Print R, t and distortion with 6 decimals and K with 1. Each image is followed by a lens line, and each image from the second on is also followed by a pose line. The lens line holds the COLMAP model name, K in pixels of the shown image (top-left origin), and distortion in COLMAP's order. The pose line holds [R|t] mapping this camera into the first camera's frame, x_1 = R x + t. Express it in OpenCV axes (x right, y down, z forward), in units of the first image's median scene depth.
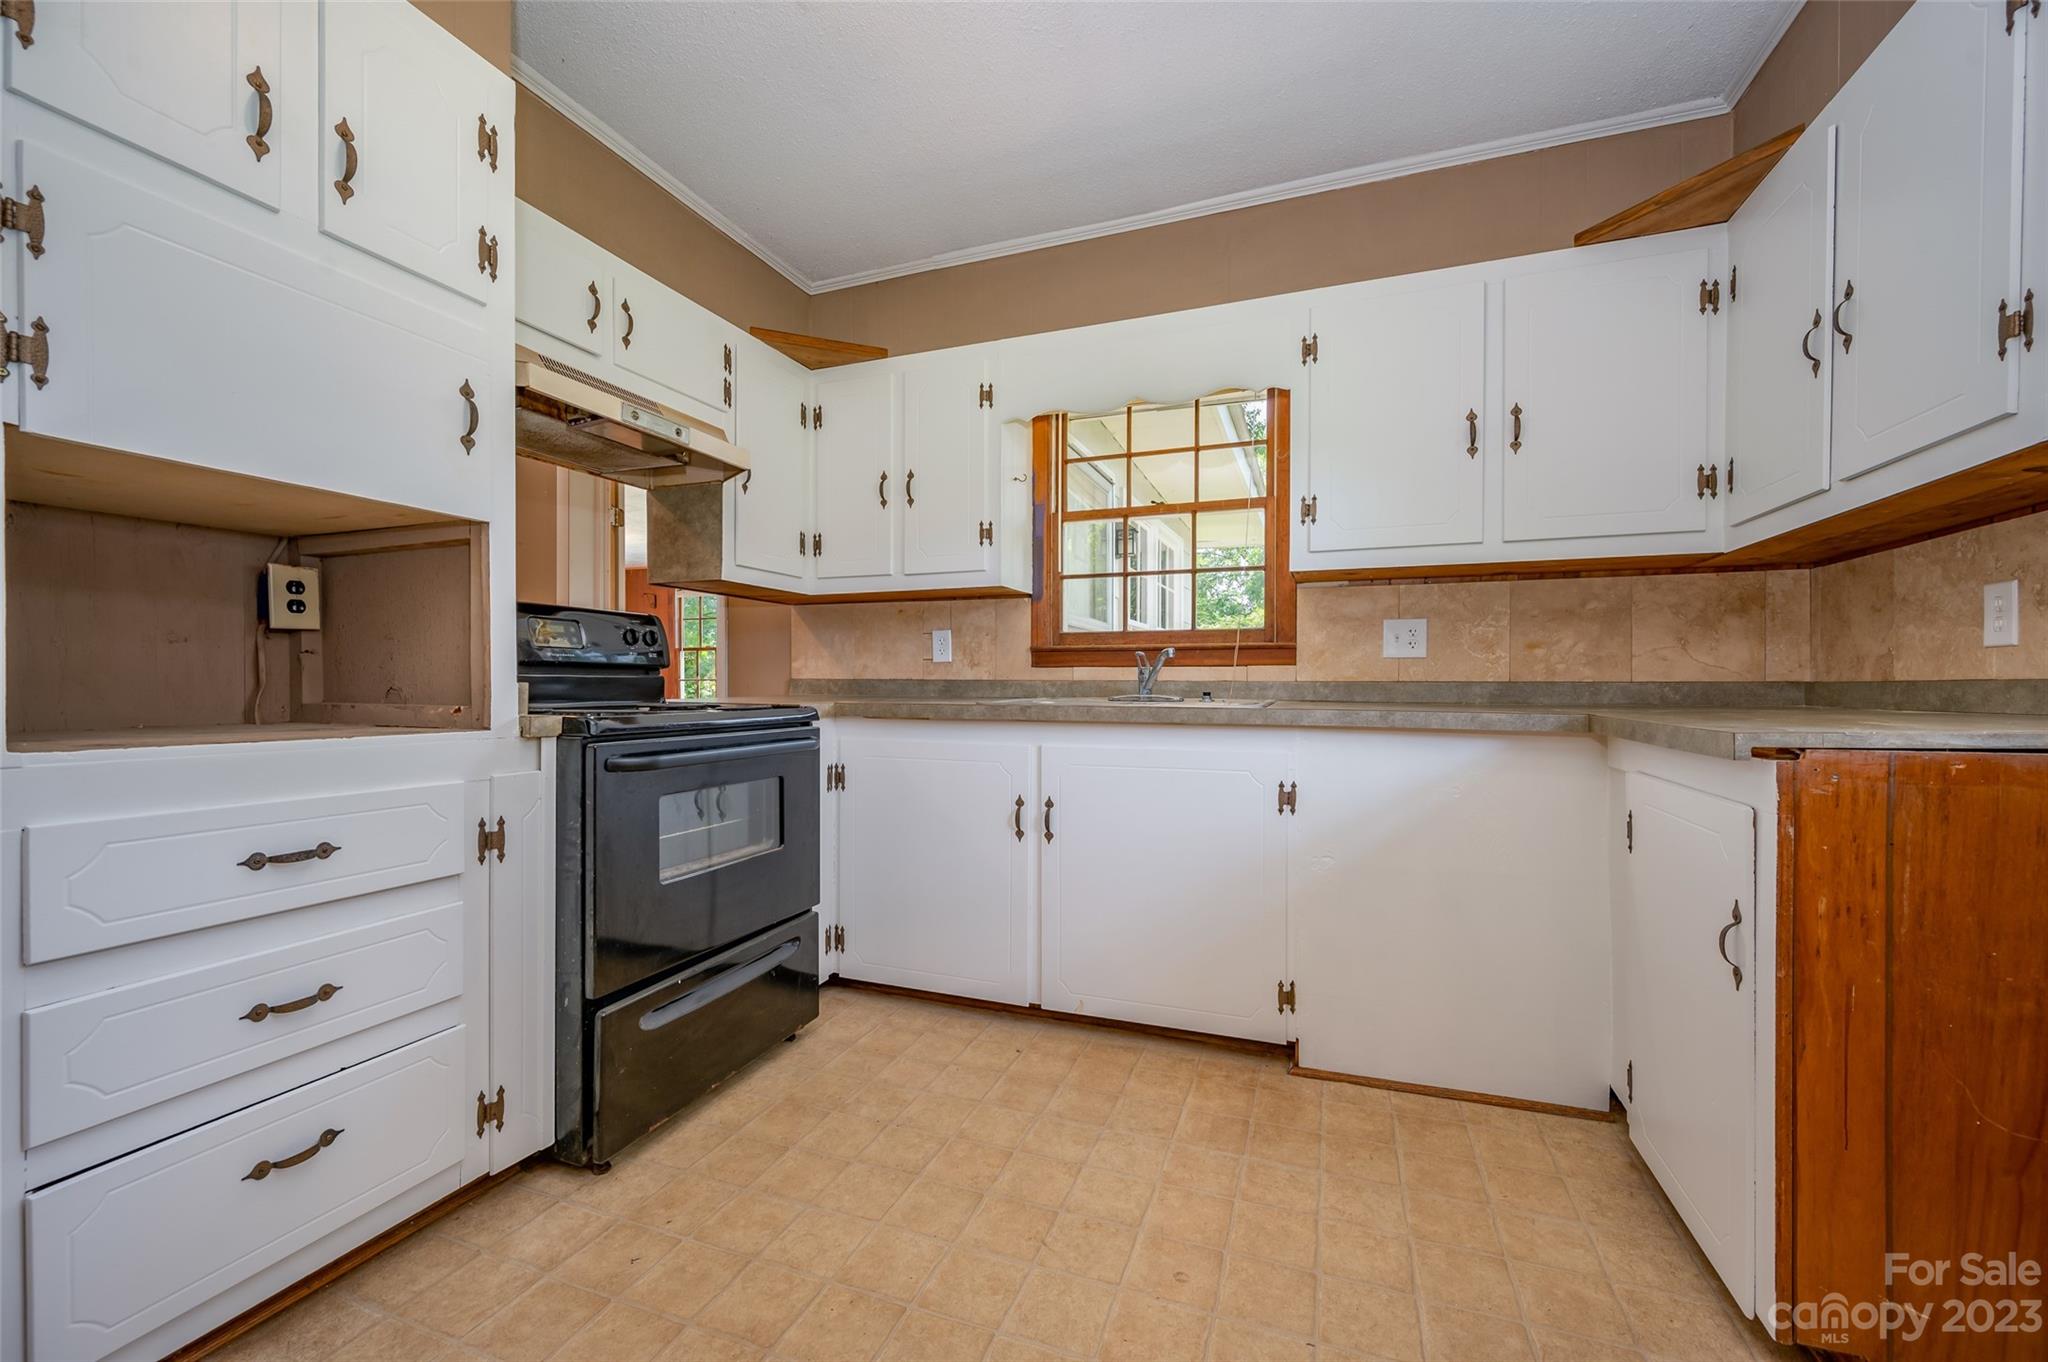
lens RADIAL K [[803.6, 0, 1030.4], [0, 803.6, 689.8], [0, 0, 1]] dist [0.000429, -0.000589]
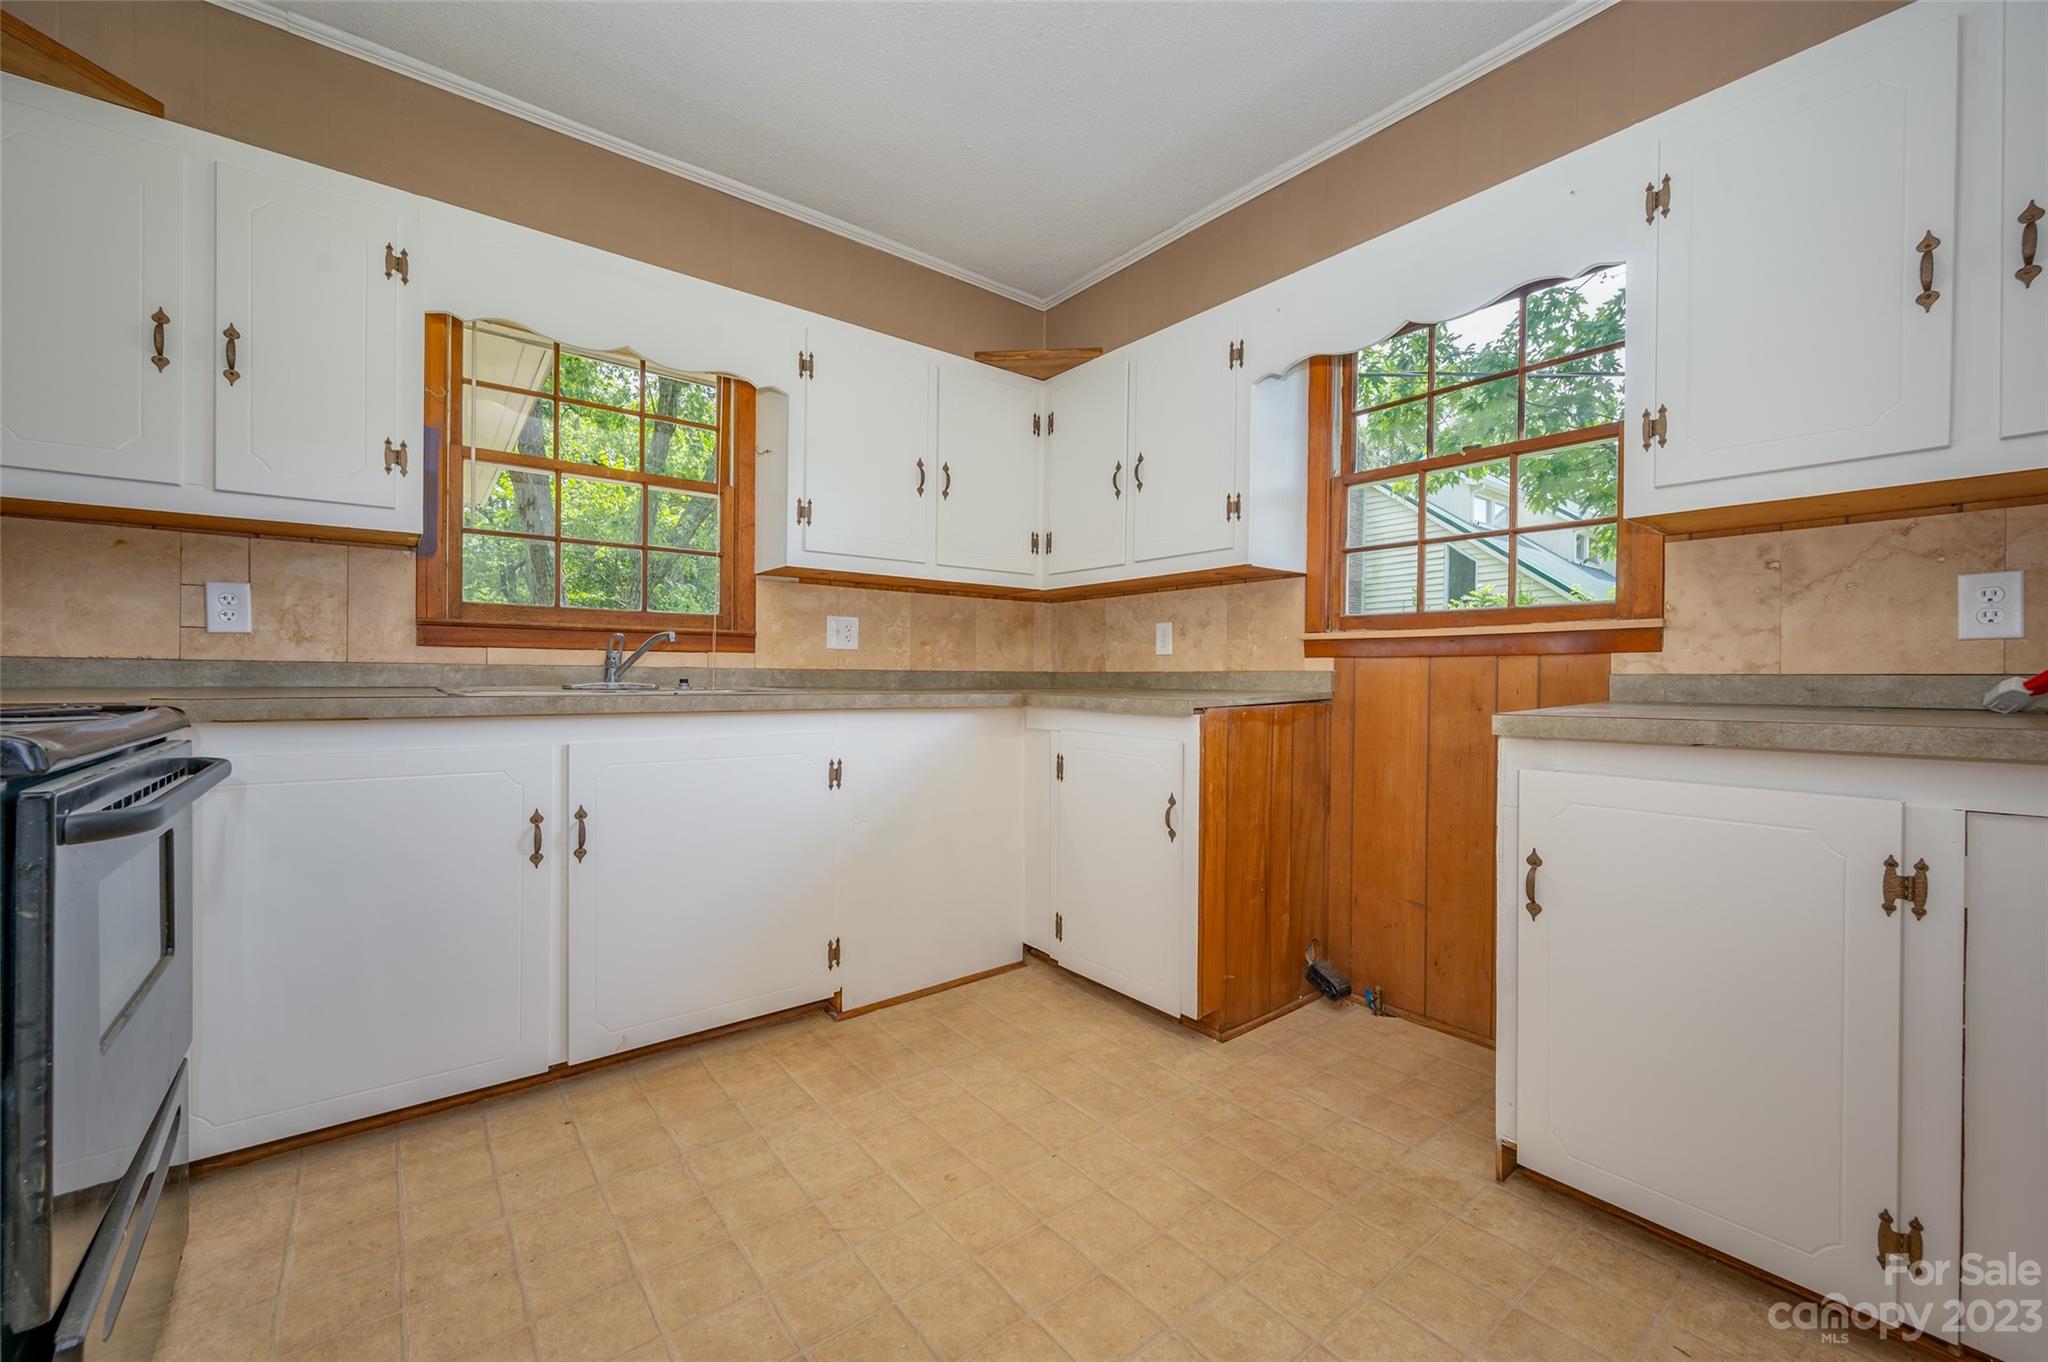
lens RADIAL K [[817.2, 0, 1024.0], [0, 817.2, 681.0], [0, 0, 1]] dist [0.000905, -0.000281]
pose [[0.516000, -0.003998, 0.856579, -0.486820], [-0.001168, 0.999985, 0.005371, -0.000594], [-0.856588, -0.003772, 0.515988, 0.184599]]
